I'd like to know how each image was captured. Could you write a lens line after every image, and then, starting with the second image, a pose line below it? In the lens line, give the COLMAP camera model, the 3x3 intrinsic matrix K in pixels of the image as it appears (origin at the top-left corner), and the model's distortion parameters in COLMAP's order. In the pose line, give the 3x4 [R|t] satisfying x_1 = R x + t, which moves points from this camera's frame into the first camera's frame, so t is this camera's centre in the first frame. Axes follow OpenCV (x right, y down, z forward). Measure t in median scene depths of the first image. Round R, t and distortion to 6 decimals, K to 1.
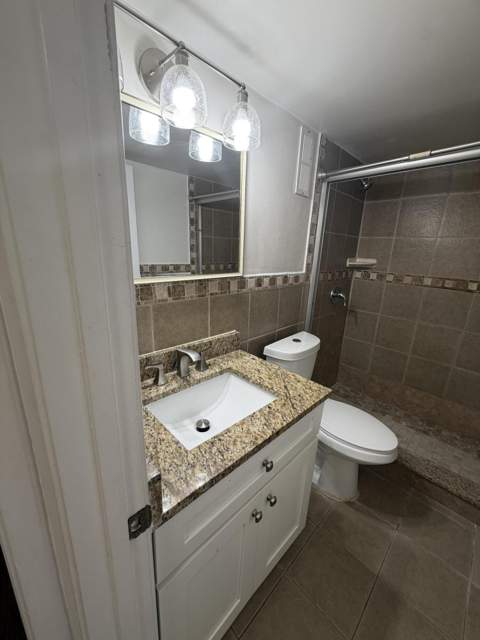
lens RADIAL K [[257.7, 0, 237.1], [0, 257.7, 320.2], [0, 0, 1]] dist [-0.001250, 0.000289]
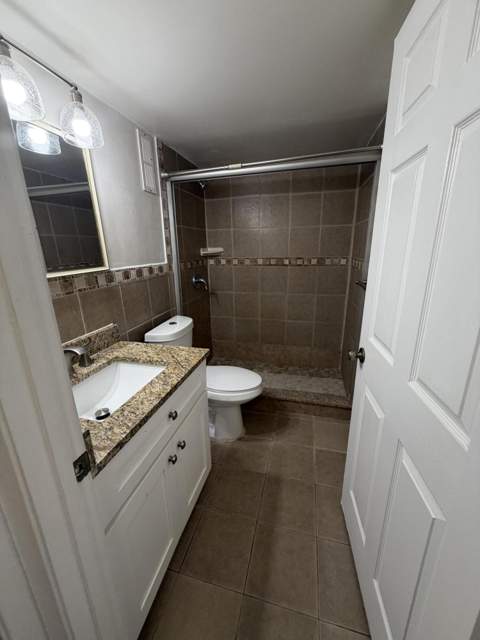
lens RADIAL K [[257.7, 0, 239.1], [0, 257.7, 319.8], [0, 0, 1]] dist [-0.001250, 0.000289]
pose [[0.856611, -0.195900, 0.477326, -0.064300], [0.189927, 0.979882, 0.061311, 0.060619], [-0.479734, 0.038137, 0.876585, -0.146218]]
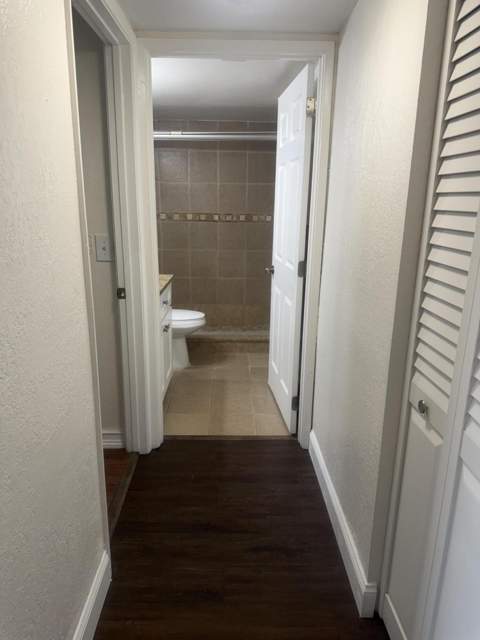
lens RADIAL K [[454.7, 0, 241.1], [0, 454.7, 334.6], [0, 0, 1]] dist [0.026622, -0.031778]
pose [[0.685885, -0.236868, 0.688081, -1.194893], [0.206356, 0.970038, 0.128234, 0.275133], [-0.697839, 0.054036, 0.714213, -1.175442]]
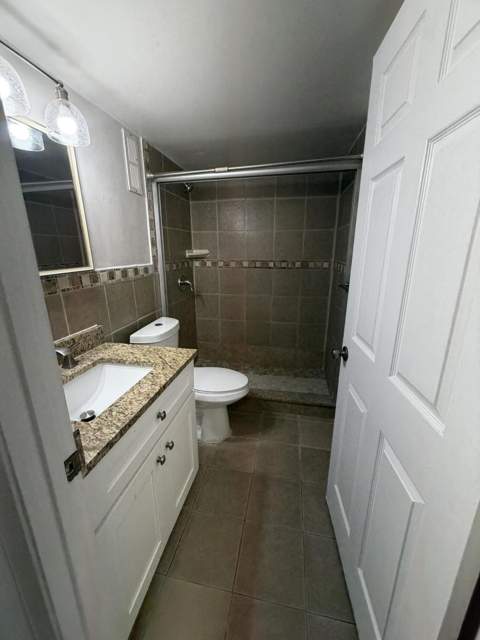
lens RADIAL K [[257.7, 0, 239.4], [0, 257.7, 319.7], [0, 0, 1]] dist [-0.001250, 0.000289]
pose [[0.824378, -0.192221, 0.532402, -0.083718], [0.188328, 0.980131, 0.062262, 0.065801], [-0.533792, 0.048939, 0.844199, -0.151322]]
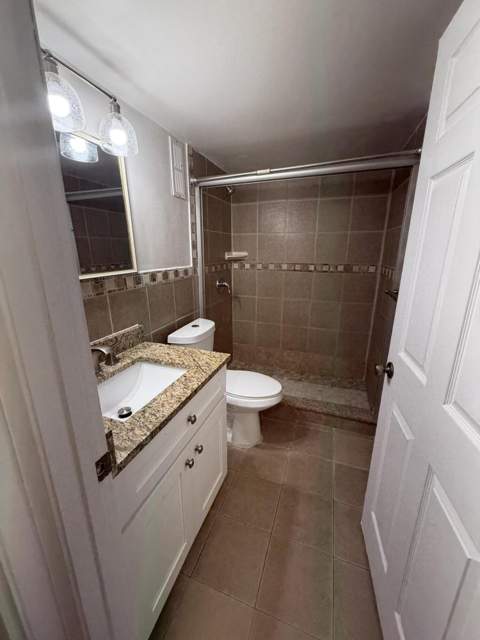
lens RADIAL K [[257.7, 0, 238.9], [0, 257.7, 319.7], [0, 0, 1]] dist [-0.001250, 0.000289]
pose [[0.900592, -0.154132, 0.406420, -0.063571], [0.152974, 0.987590, 0.035558, 0.049174], [-0.406857, 0.030149, 0.912994, -0.139331]]
